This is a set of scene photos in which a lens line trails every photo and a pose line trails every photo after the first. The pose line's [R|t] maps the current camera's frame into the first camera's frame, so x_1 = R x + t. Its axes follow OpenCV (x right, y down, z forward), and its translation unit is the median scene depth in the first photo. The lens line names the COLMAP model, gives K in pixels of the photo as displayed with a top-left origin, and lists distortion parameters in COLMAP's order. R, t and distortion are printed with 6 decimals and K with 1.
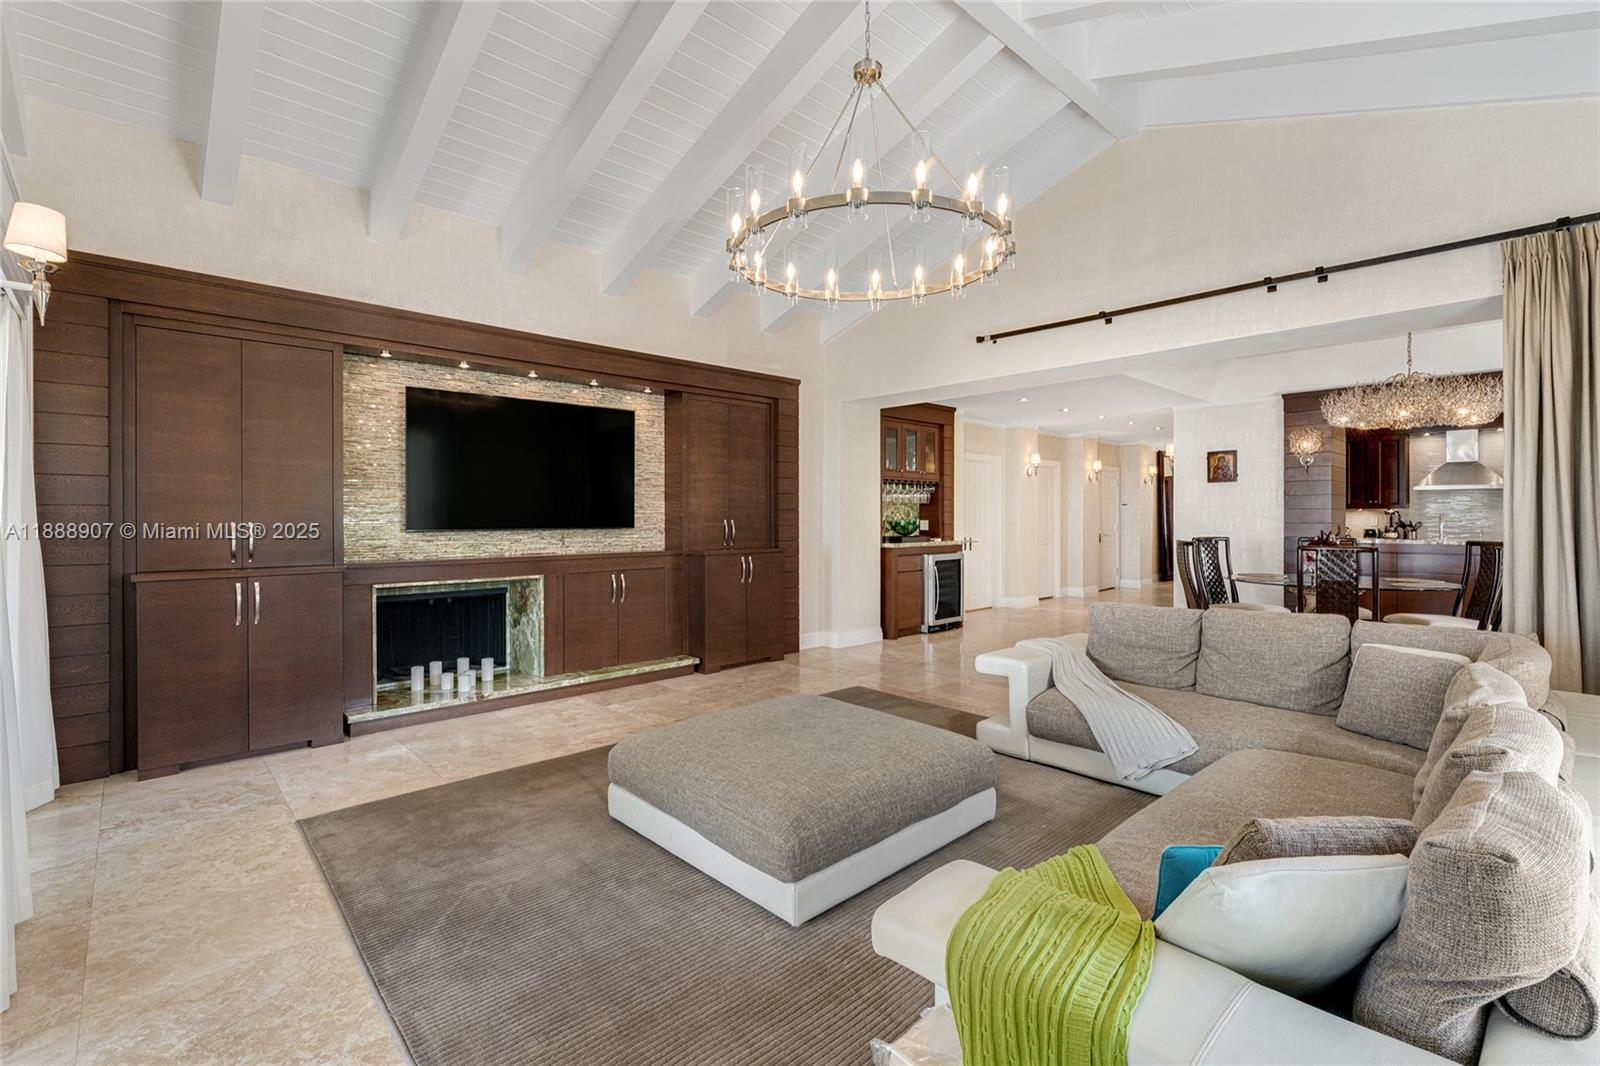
lens RADIAL K [[723.0, 0, 801.6], [0, 723.0, 518.7], [0, 0, 1]] dist [-0.008411, 0.000015]
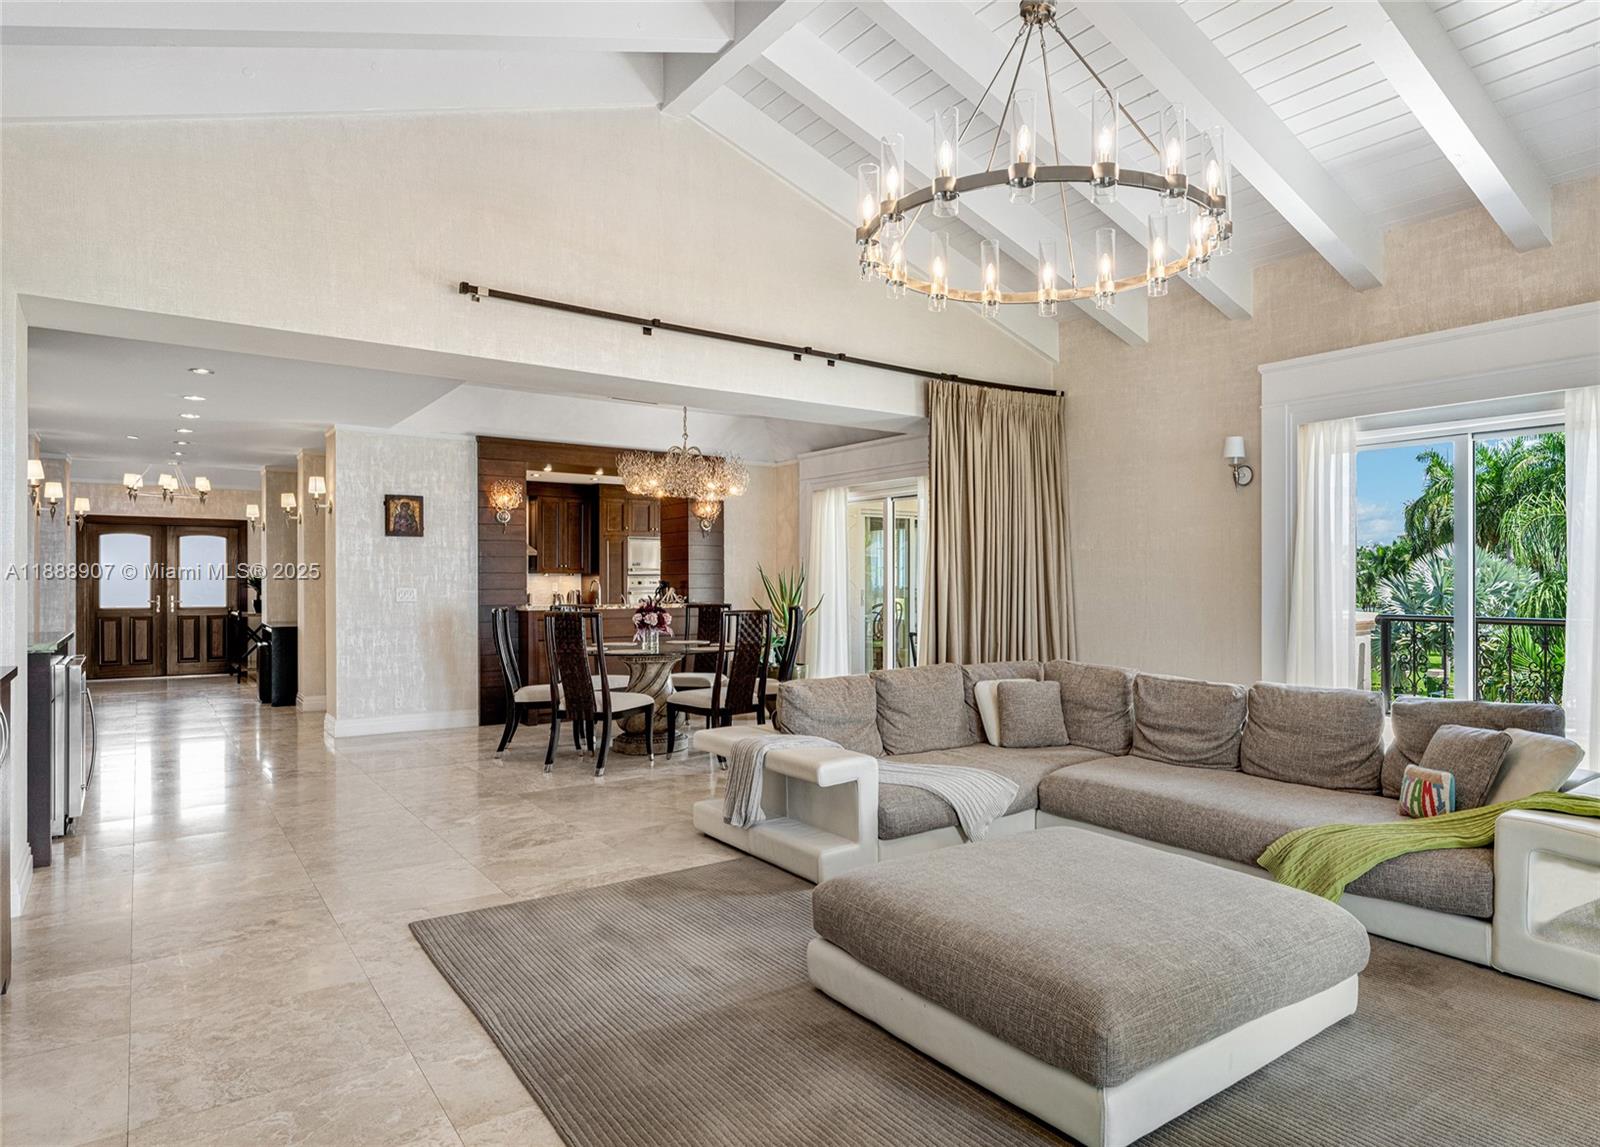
lens RADIAL K [[936.5, 0, 840.8], [0, 936.5, 586.5], [0, 0, 1]] dist [0.018452, -0.000566]
pose [[0.105742, -0.009990, 0.994343, -0.463856], [0.001865, 0.999950, 0.009849, -0.009509], [-0.994392, 0.000813, 0.105755, 0.582004]]
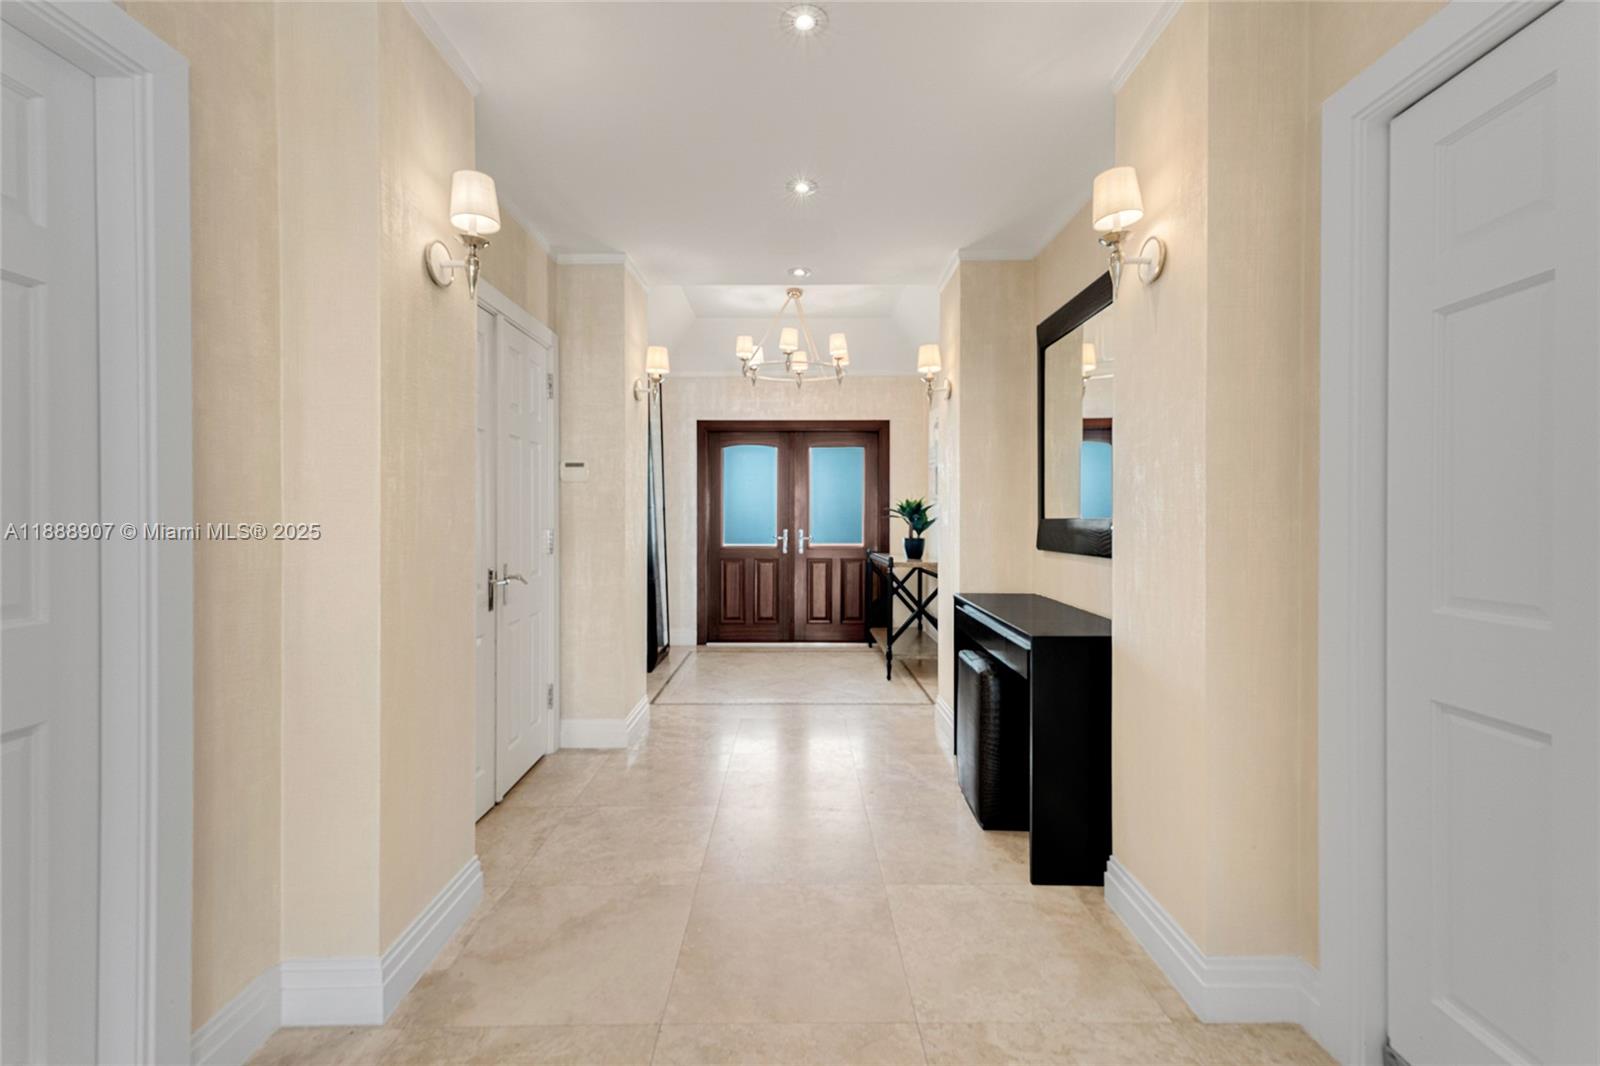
lens RADIAL K [[651.4, 0, 796.8], [0, 651.4, 520.0], [0, 0, 1]] dist [-0.003739, -0.000261]
pose [[0.674183, -0.011650, 0.738472, 0.632850], [0.005882, 0.999929, 0.010405, 0.001949], [-0.738541, -0.002671, 0.674204, 1.531455]]
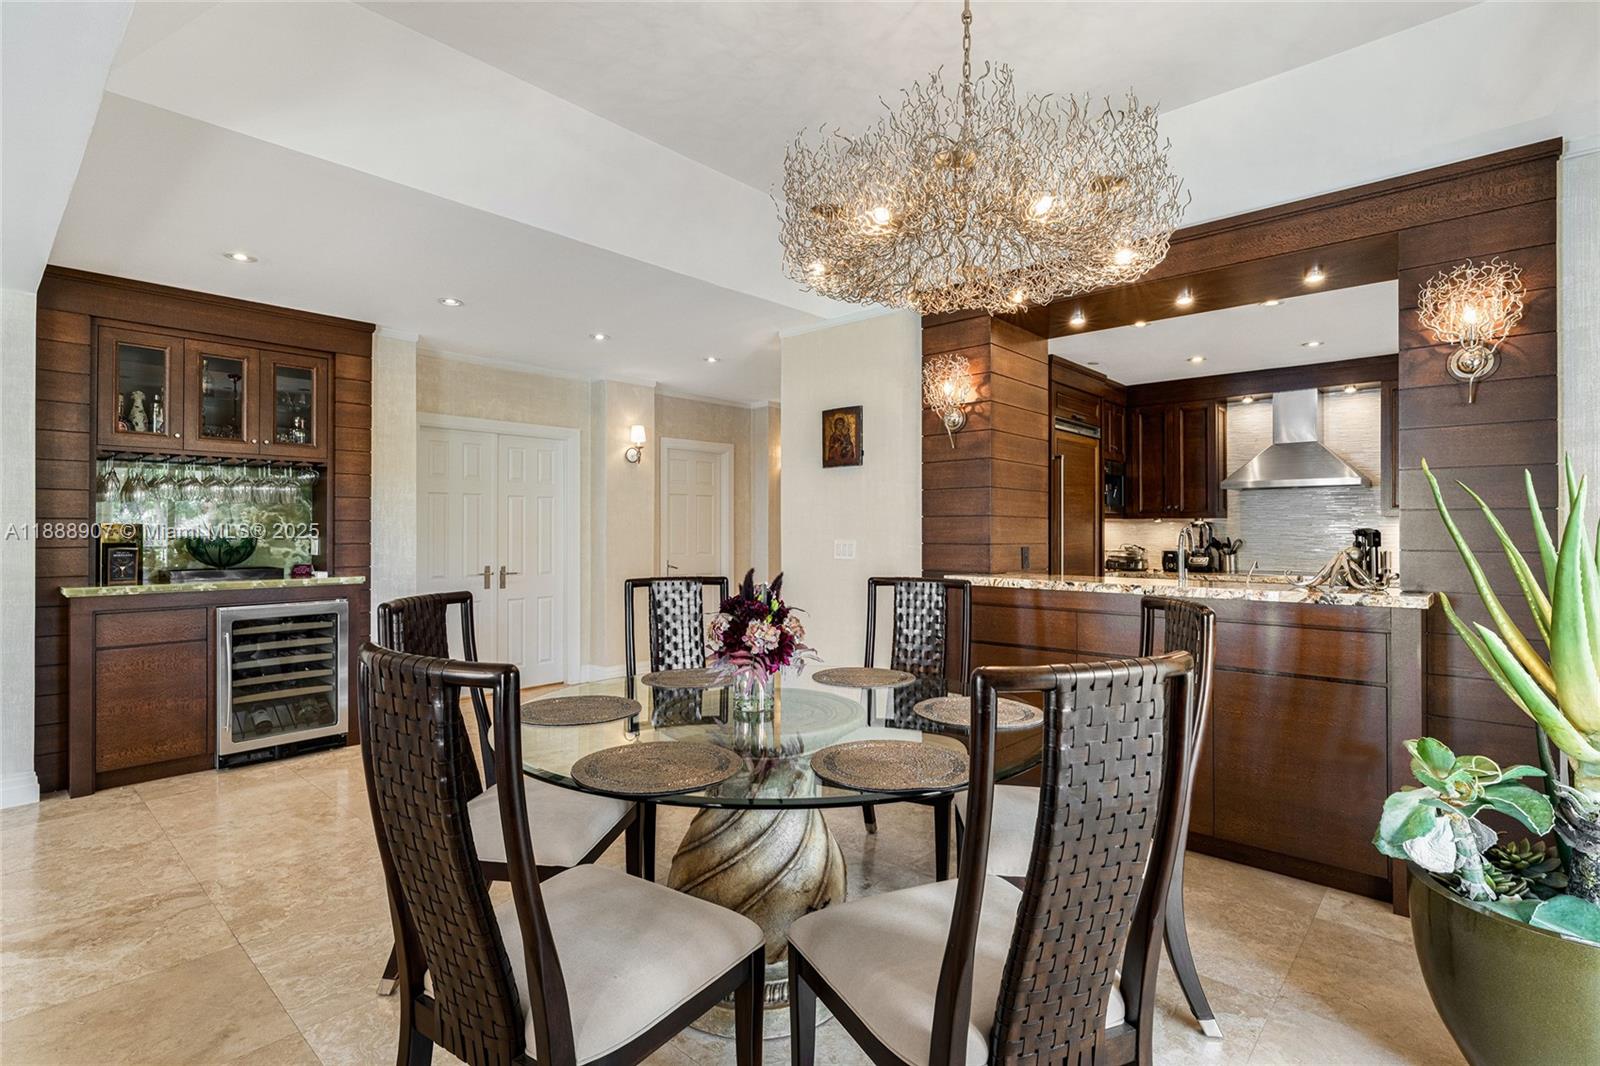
lens RADIAL K [[764.3, 0, 798.1], [0, 764.3, 526.4], [0, 0, 1]] dist [-0.000270, -0.000595]
pose [[0.996452, 0.002949, 0.084110, 0.665235], [-0.002385, 0.999974, -0.006812, -0.002883], [-0.084128, 0.006587, 0.996433, 0.581472]]
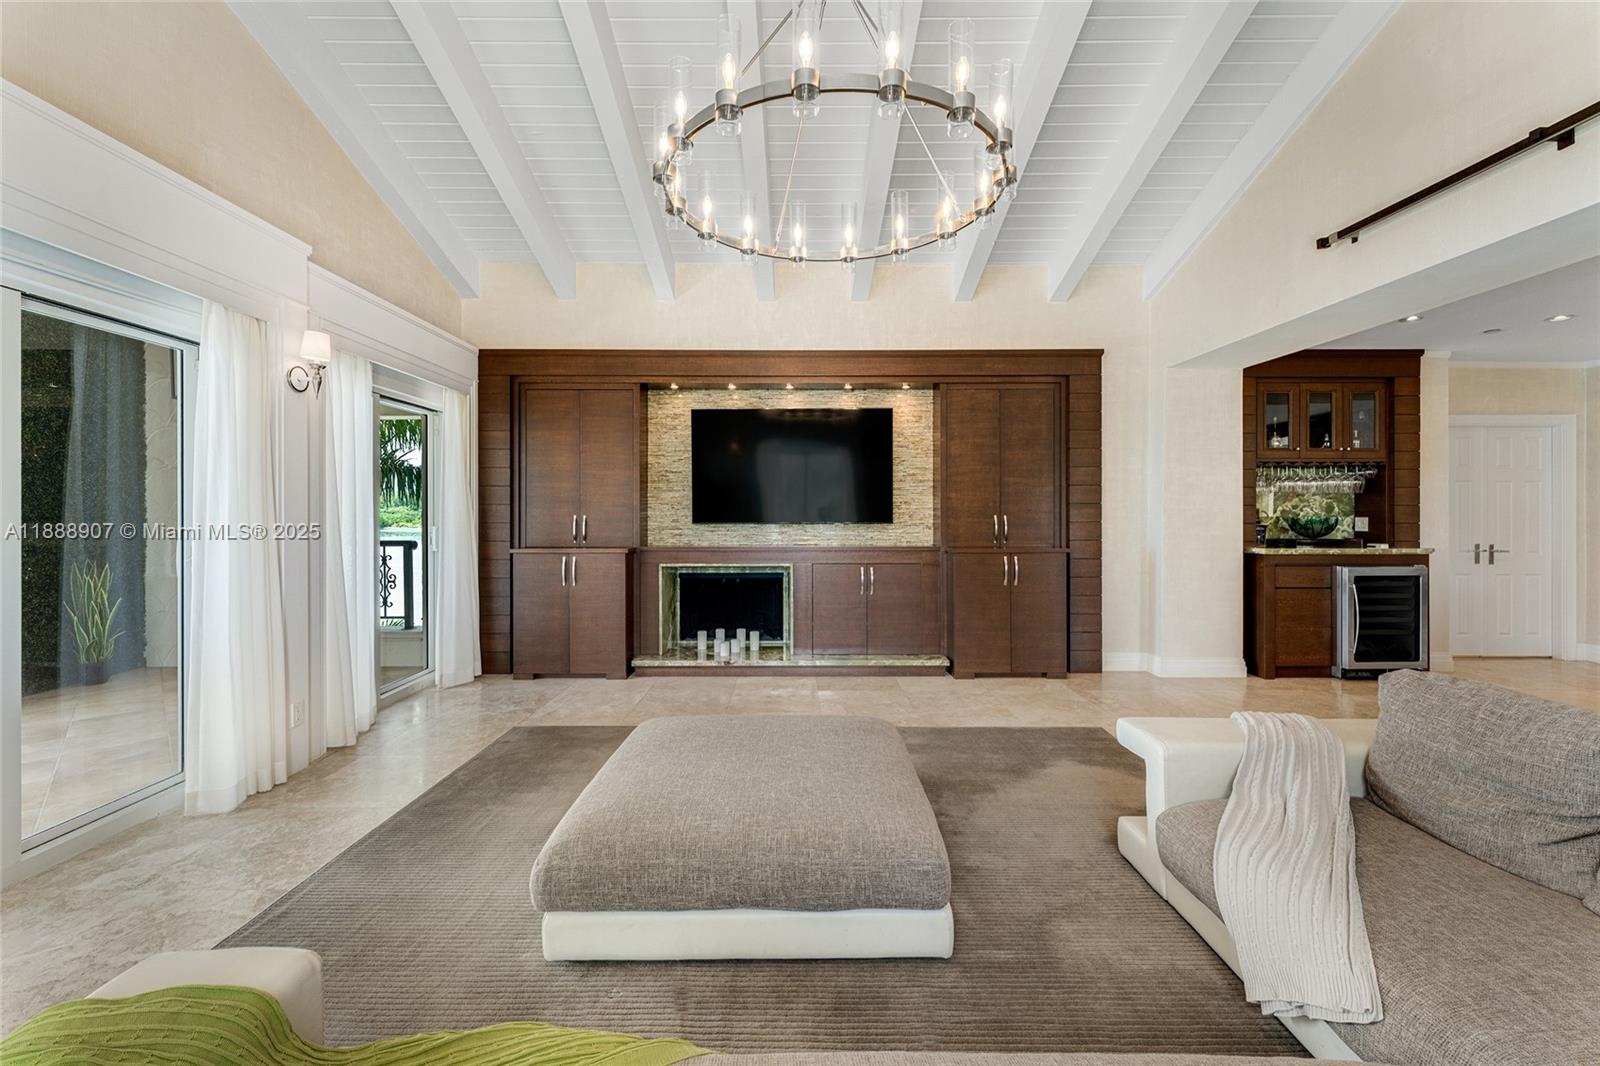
lens RADIAL K [[651.4, 0, 797.6], [0, 651.4, 514.1], [0, 0, 1]] dist [-0.003739, -0.000261]
pose [[0.722856, 0.003559, -0.690989, 0.293239], [-0.002214, 0.999994, 0.002834, -0.001913], [0.690995, -0.000519, 0.722860, 0.229958]]
